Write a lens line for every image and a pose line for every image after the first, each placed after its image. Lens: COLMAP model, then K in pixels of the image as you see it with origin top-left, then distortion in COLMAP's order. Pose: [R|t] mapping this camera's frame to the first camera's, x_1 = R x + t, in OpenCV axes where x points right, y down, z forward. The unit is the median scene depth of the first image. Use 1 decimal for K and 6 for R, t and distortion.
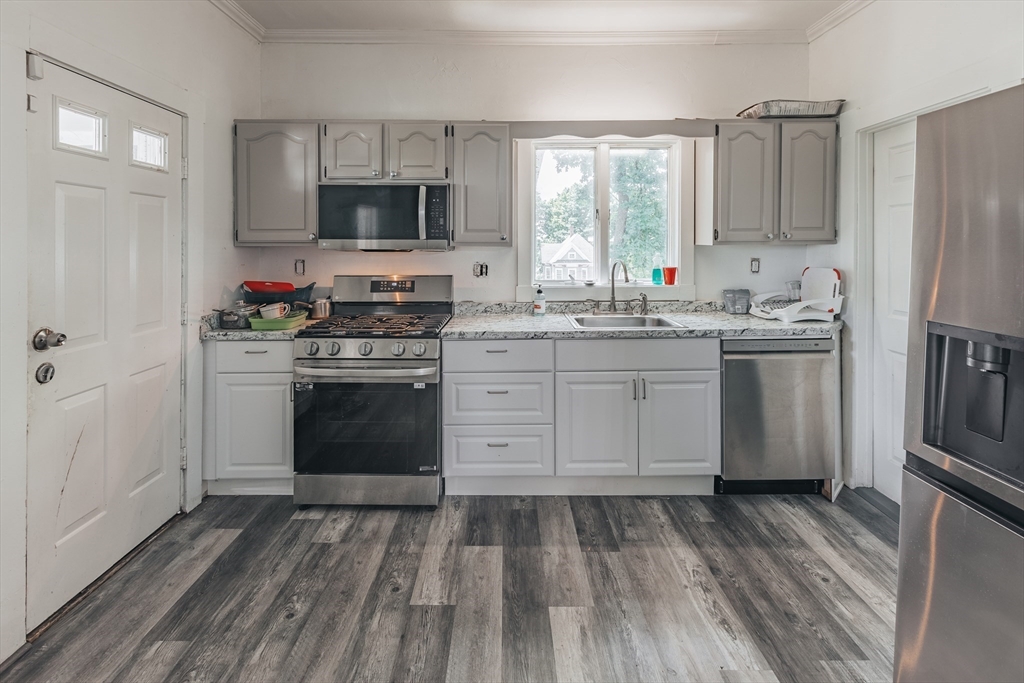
lens RADIAL K [[490.8, 0, 509.0], [0, 490.8, 253.7], [0, 0, 1]] dist [-0.000994, -0.000399]
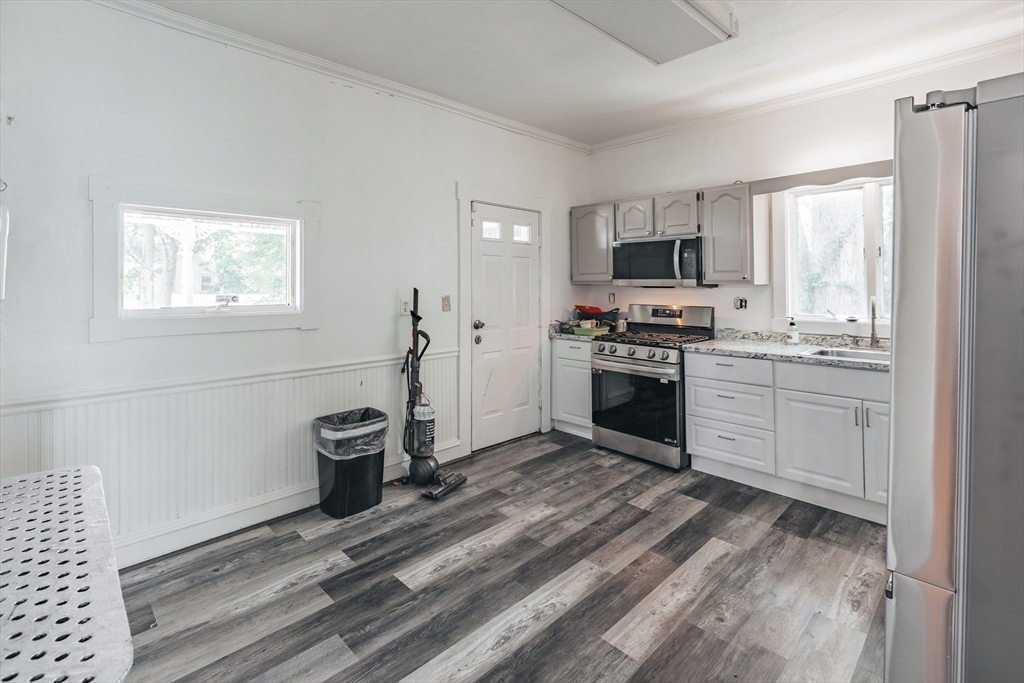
lens RADIAL K [[475.1, 0, 510.5], [0, 475.1, 304.7], [0, 0, 1]] dist [0.000541, 0.000118]
pose [[0.698324, 0.029746, -0.715163, 0.471859], [-0.011057, 0.999465, 0.030774, 0.007547], [0.715696, -0.013583, 0.698280, -0.277788]]
